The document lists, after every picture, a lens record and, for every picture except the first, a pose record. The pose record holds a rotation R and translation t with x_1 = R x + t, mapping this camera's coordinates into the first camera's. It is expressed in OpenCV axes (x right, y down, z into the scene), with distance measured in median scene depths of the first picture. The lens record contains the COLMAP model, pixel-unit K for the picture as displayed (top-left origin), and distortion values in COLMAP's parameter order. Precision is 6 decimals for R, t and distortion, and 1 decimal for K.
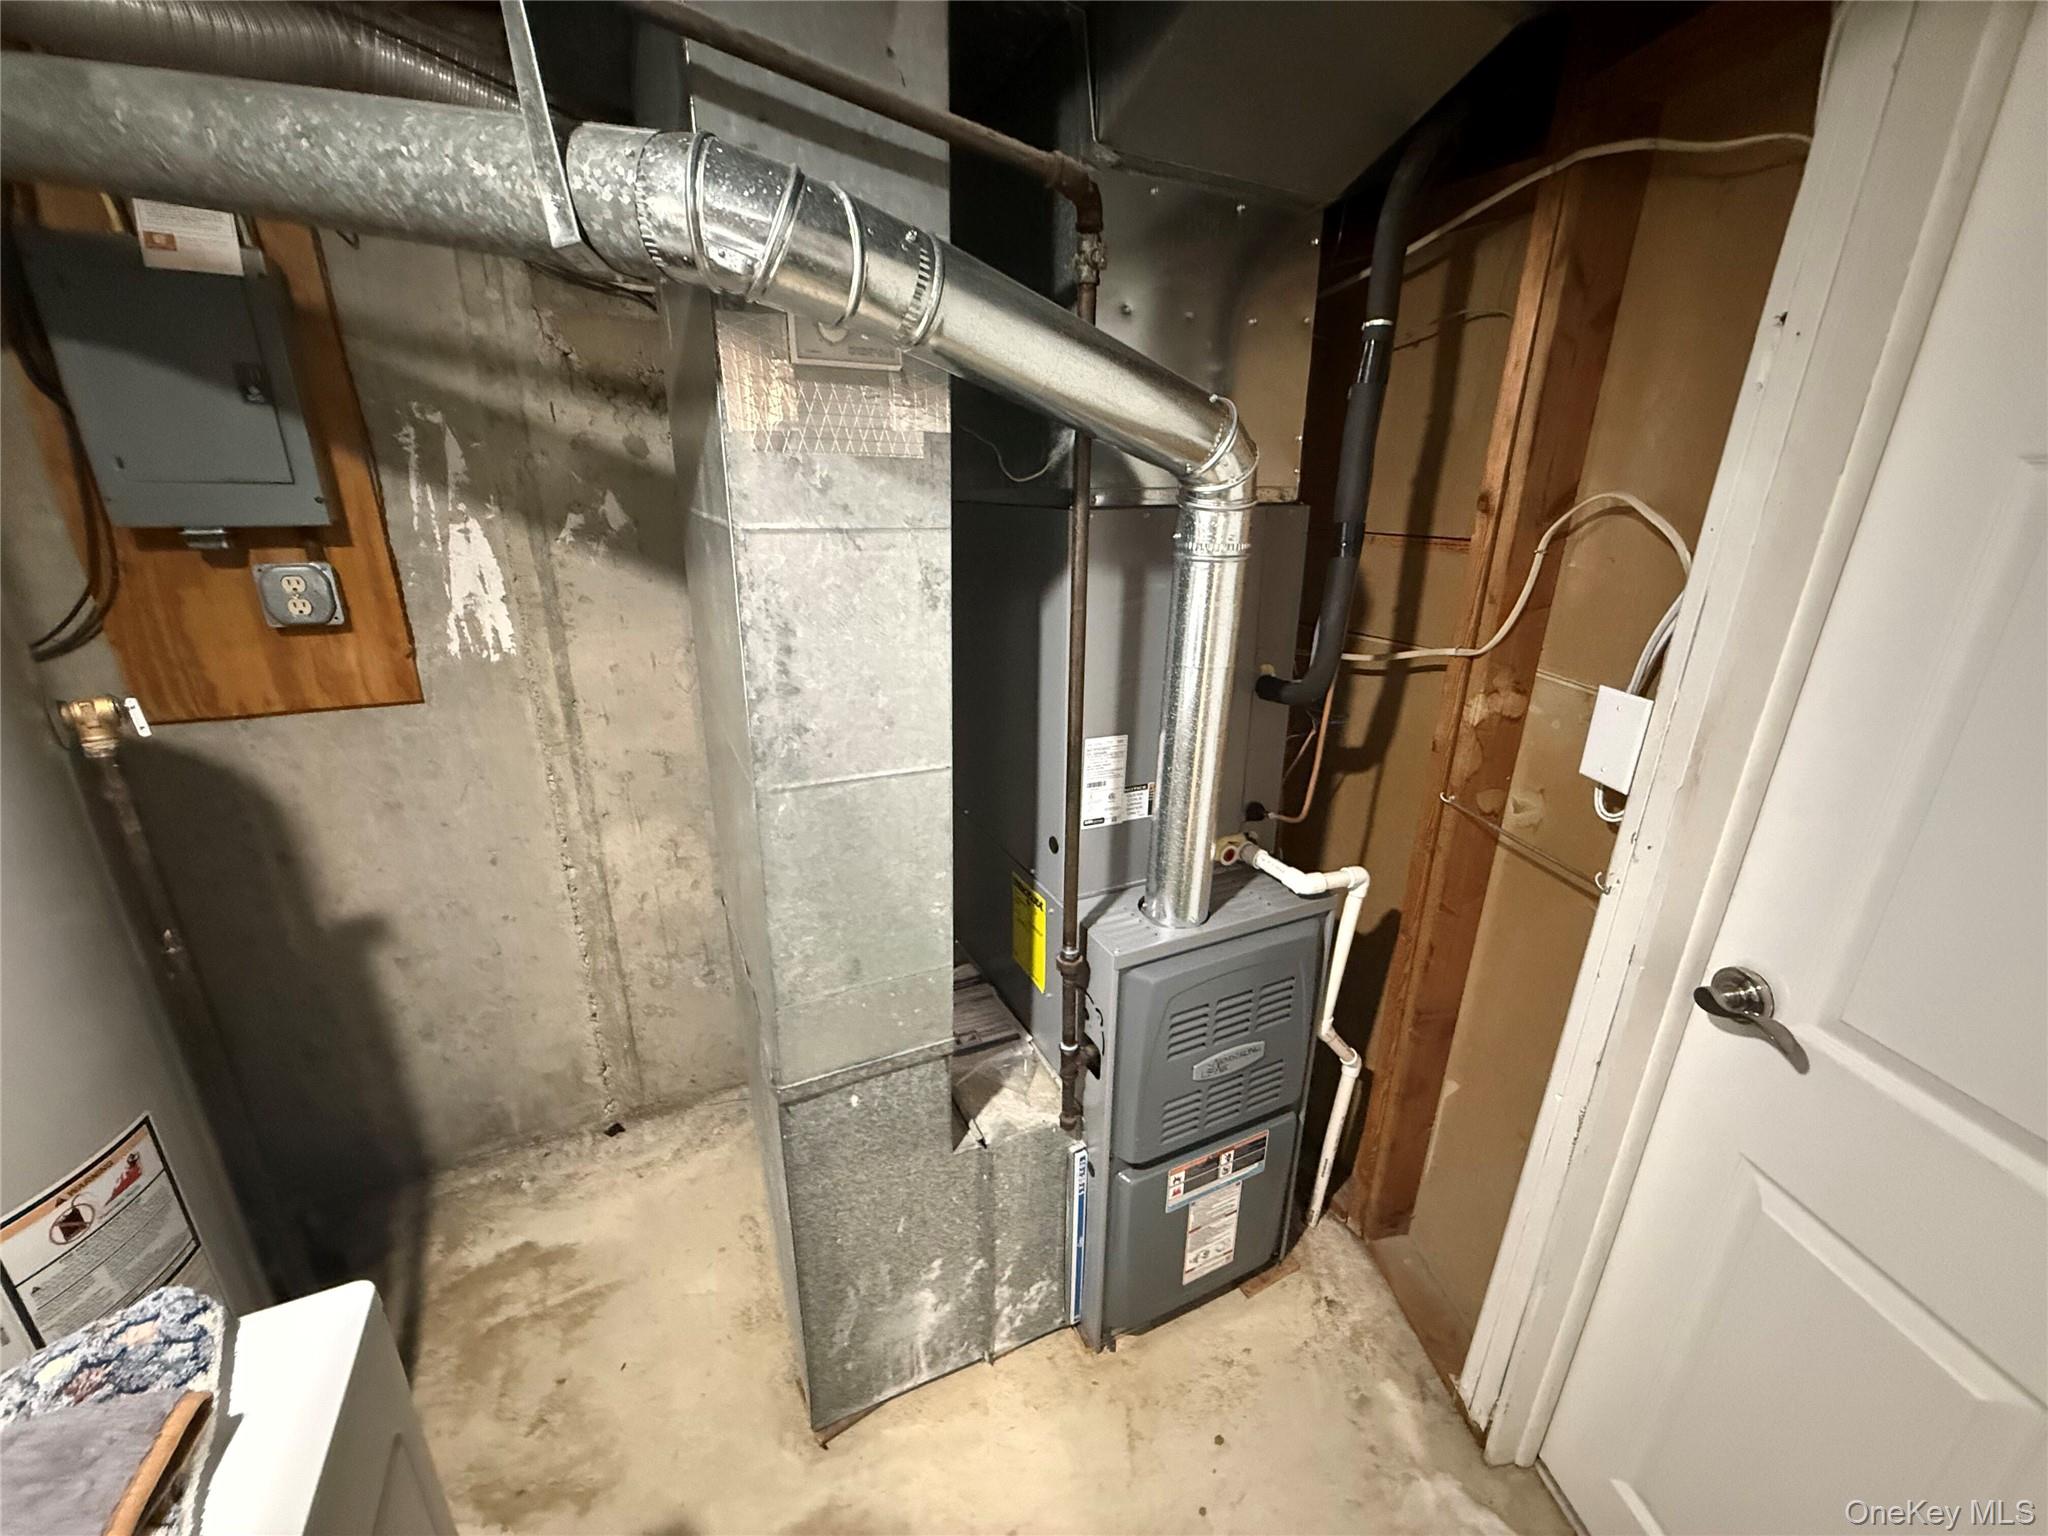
lens RADIAL K [[816.6, 0, 1022.6], [0, 816.6, 767.9], [0, 0, 1]] dist [-0.000088, 0.000665]
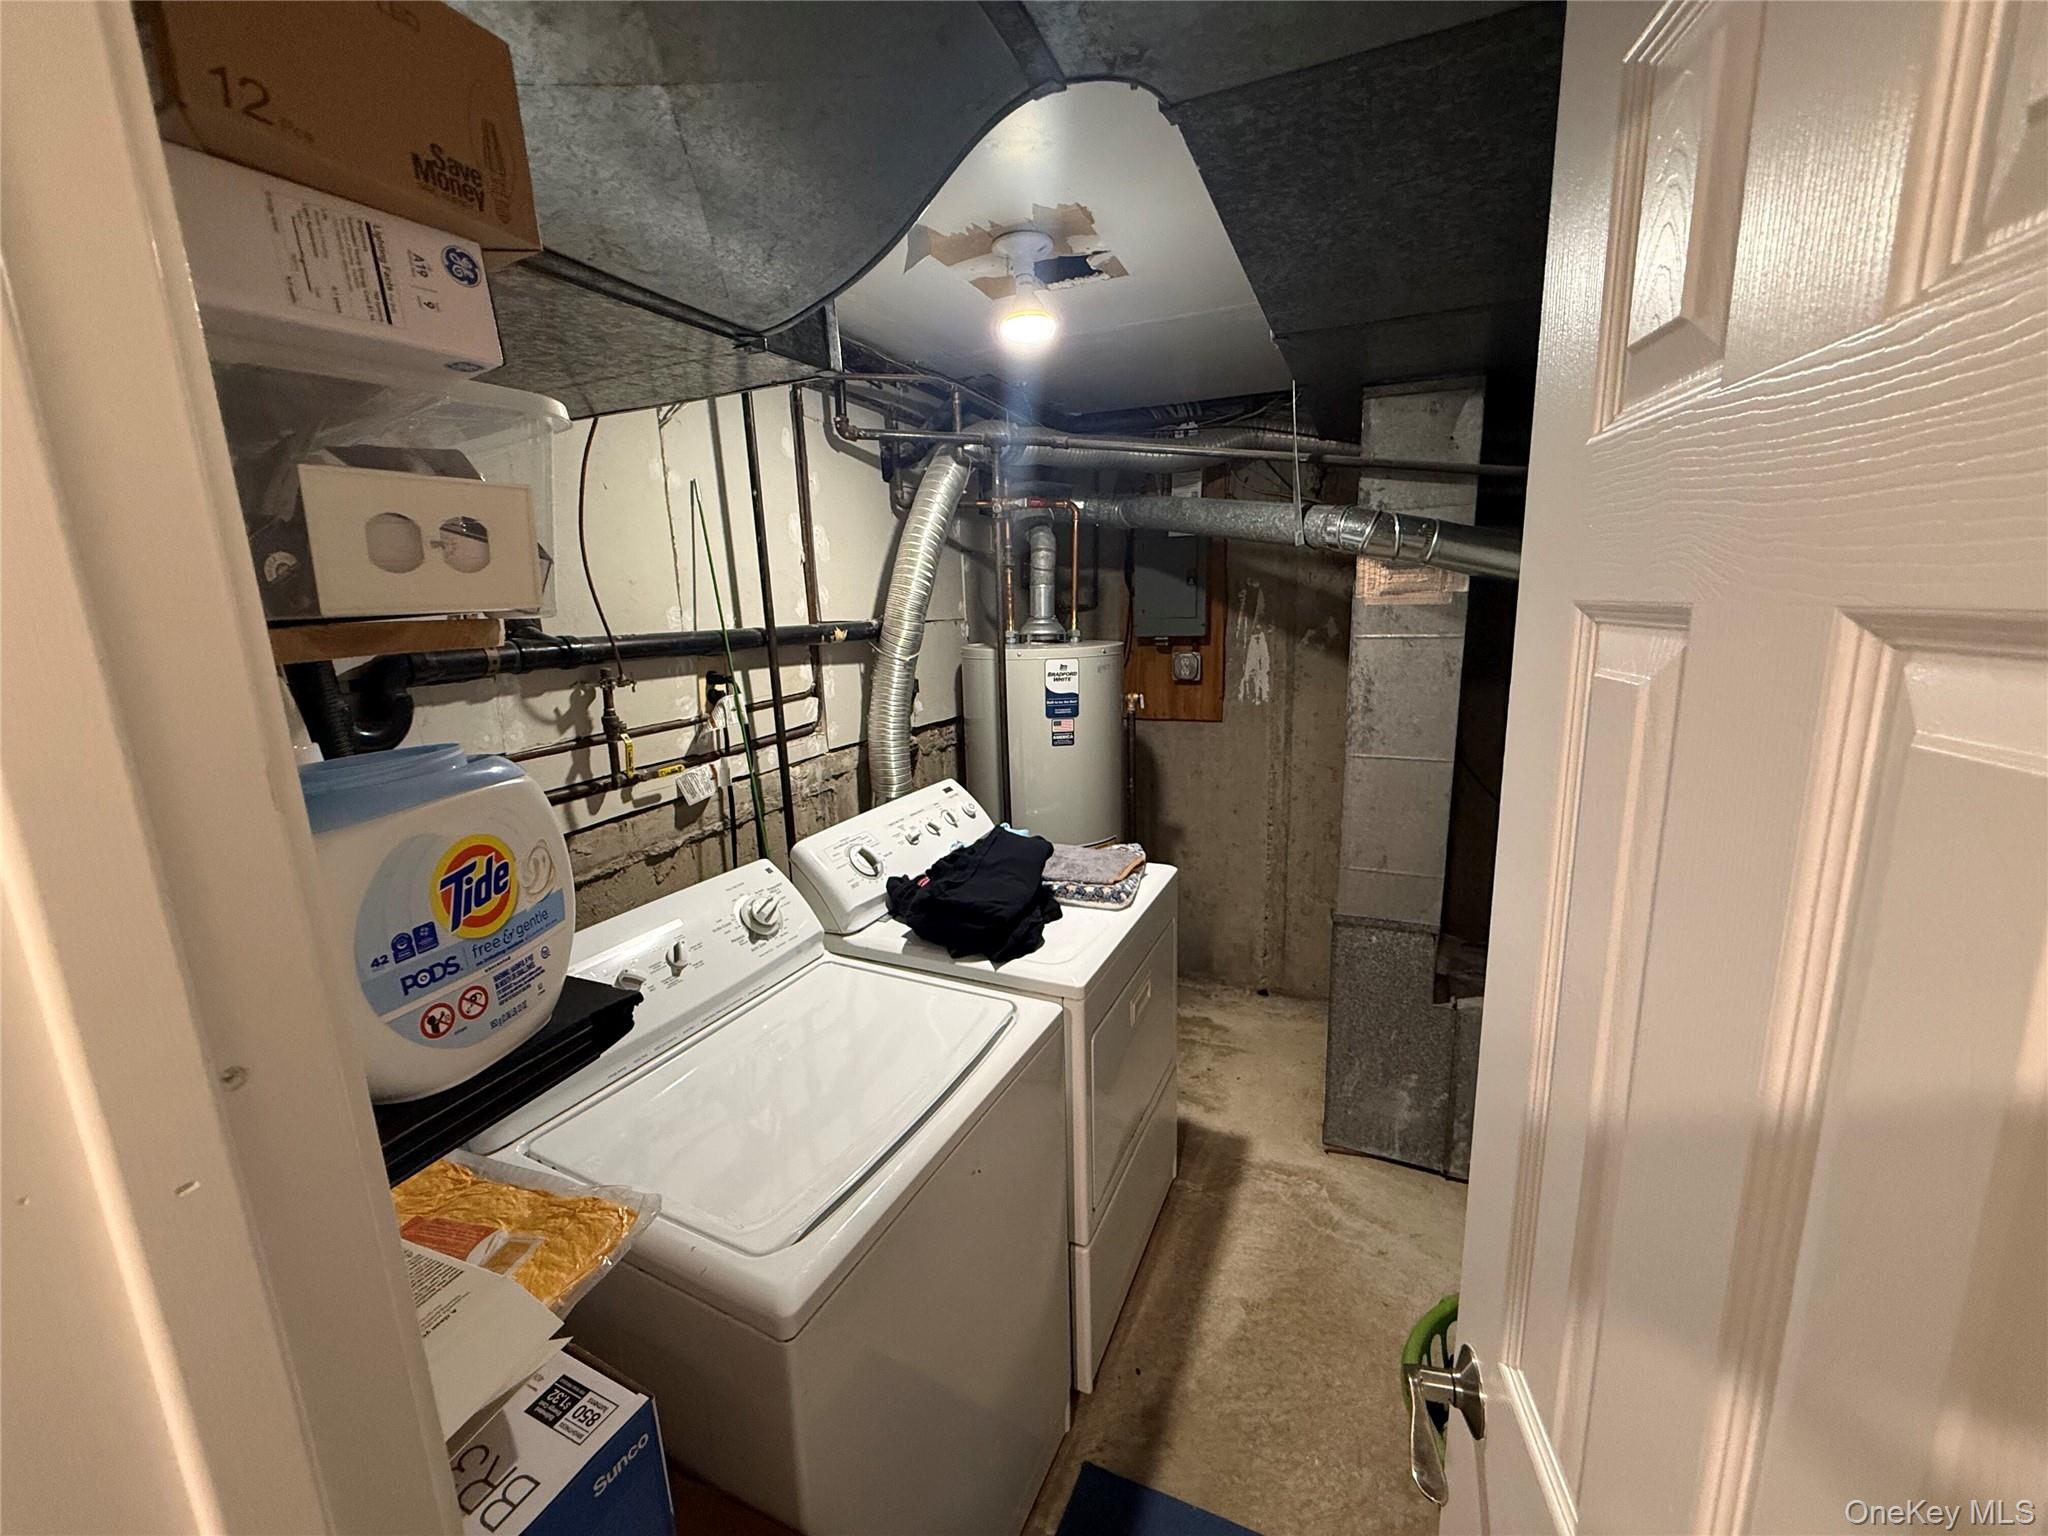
lens RADIAL K [[816.6, 0, 1018.7], [0, 816.6, 763.5], [0, 0, 1]] dist [-0.000088, 0.000665]
pose [[0.640202, 0.116616, -0.759304, 0.573477], [-0.215402, 0.976010, -0.031716, 0.228891], [0.737390, 0.183860, 0.649963, -0.778073]]
